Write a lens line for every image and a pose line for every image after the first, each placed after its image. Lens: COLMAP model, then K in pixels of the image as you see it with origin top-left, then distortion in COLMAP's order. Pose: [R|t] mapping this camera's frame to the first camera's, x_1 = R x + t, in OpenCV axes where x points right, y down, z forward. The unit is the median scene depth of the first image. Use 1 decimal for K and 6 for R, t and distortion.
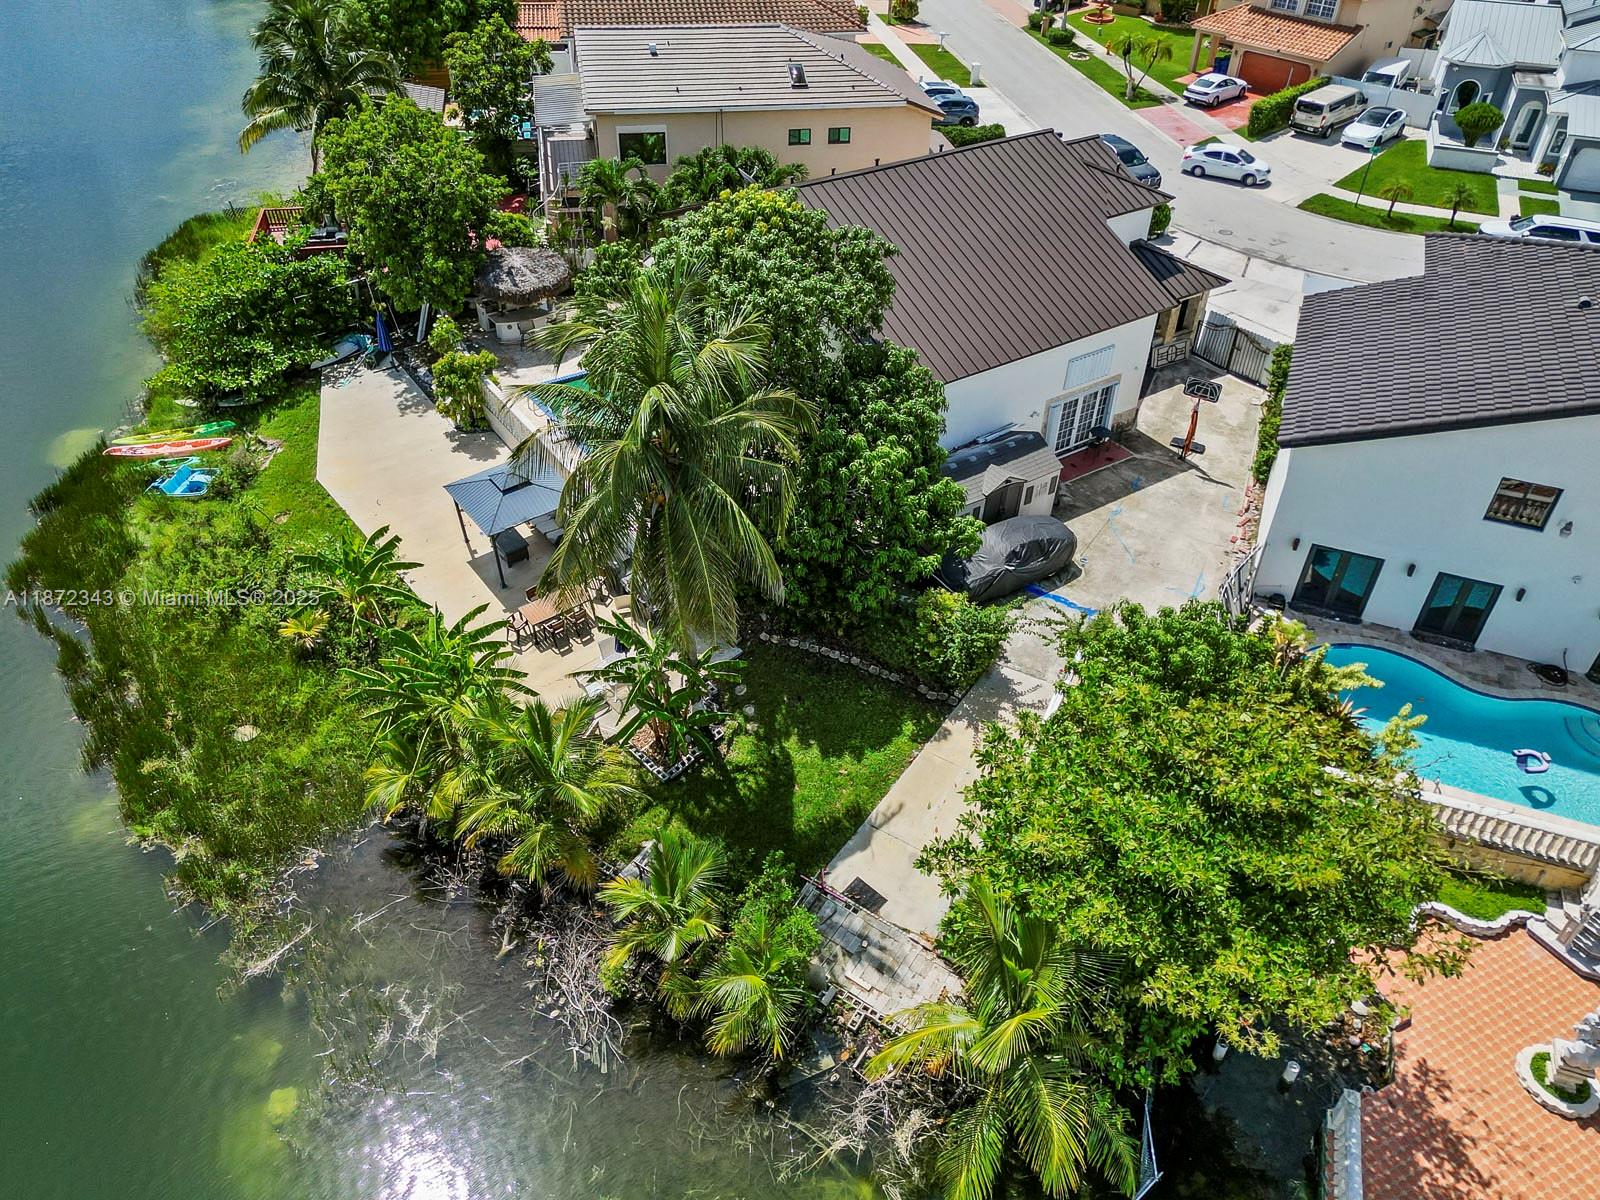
lens RADIAL K [[1157.4, 0, 795.6], [0, 1157.4, 602.8], [0, 0, 1]] dist [0.028503, -0.005091]
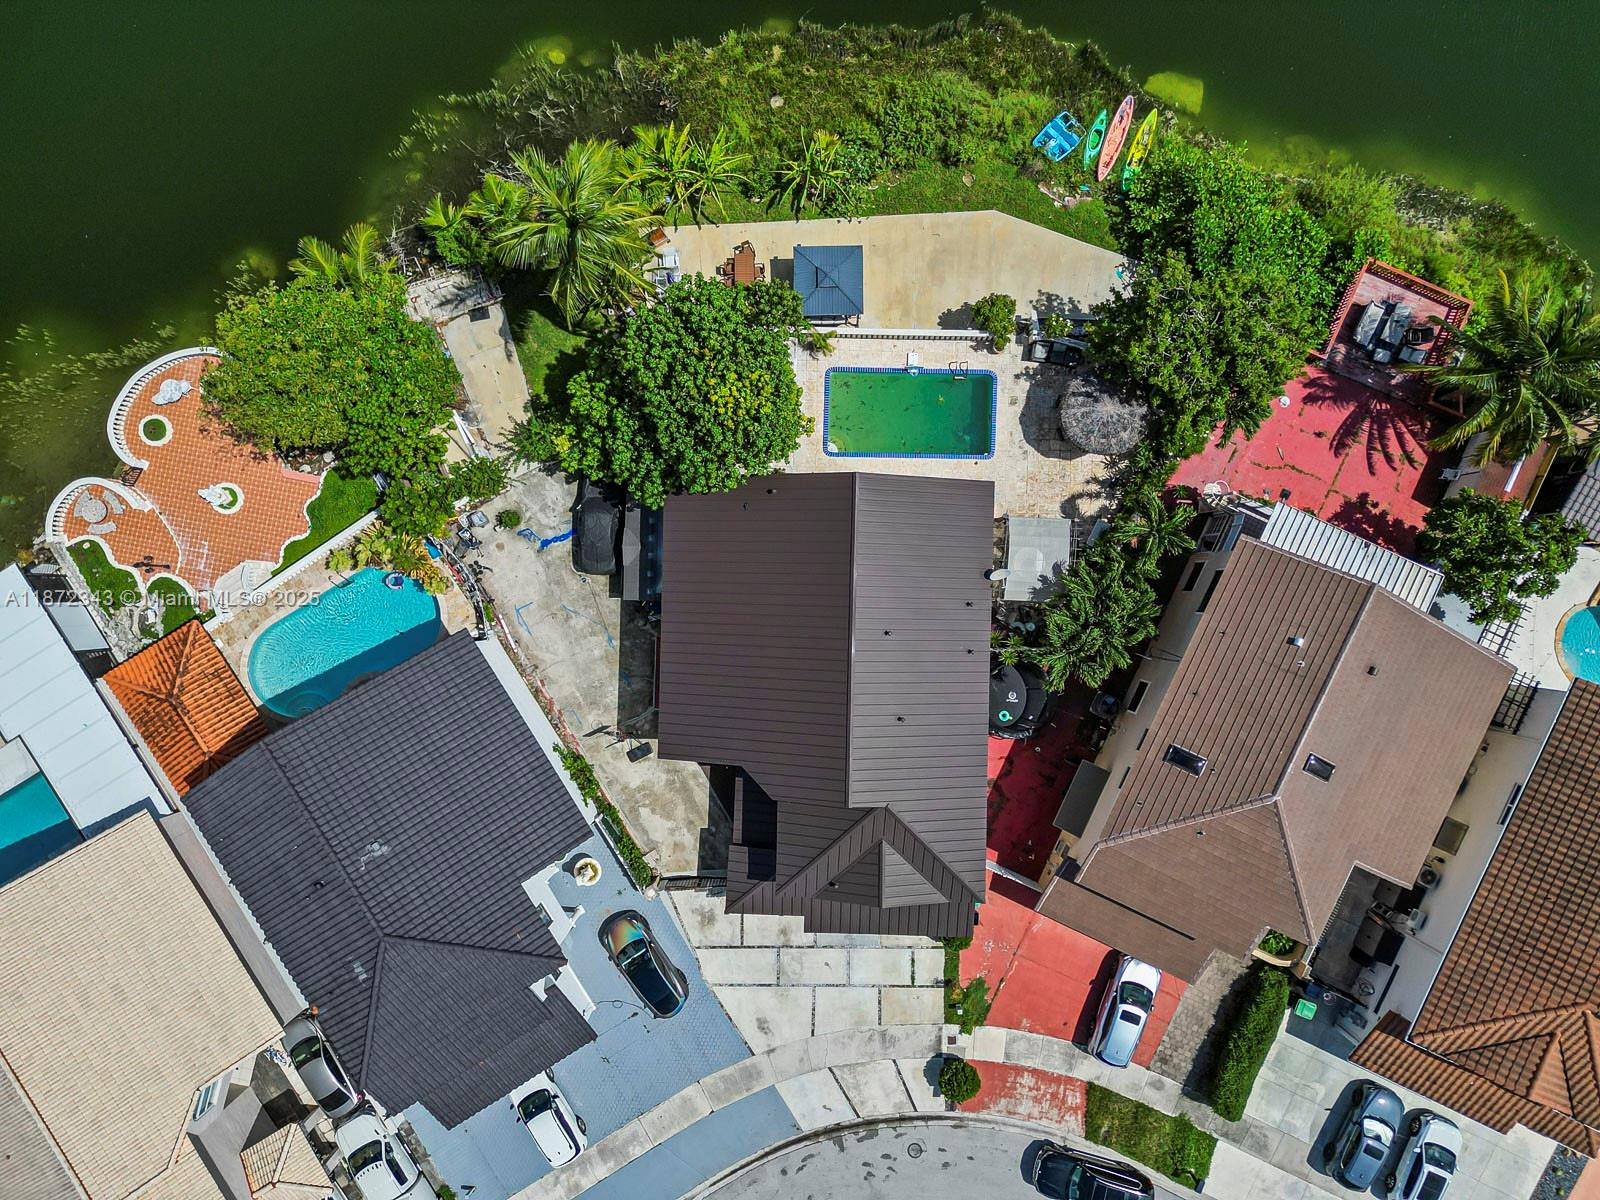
lens RADIAL K [[1157.4, 0, 795.6], [0, 1157.4, 602.8], [0, 0, 1]] dist [0.028503, -0.005091]
pose [[-0.582526, 0.812308, -0.028637, 0.154810], [-0.518060, -0.343904, 0.783163, -1.346558], [0.626321, 0.471048, 0.621157, 0.252642]]
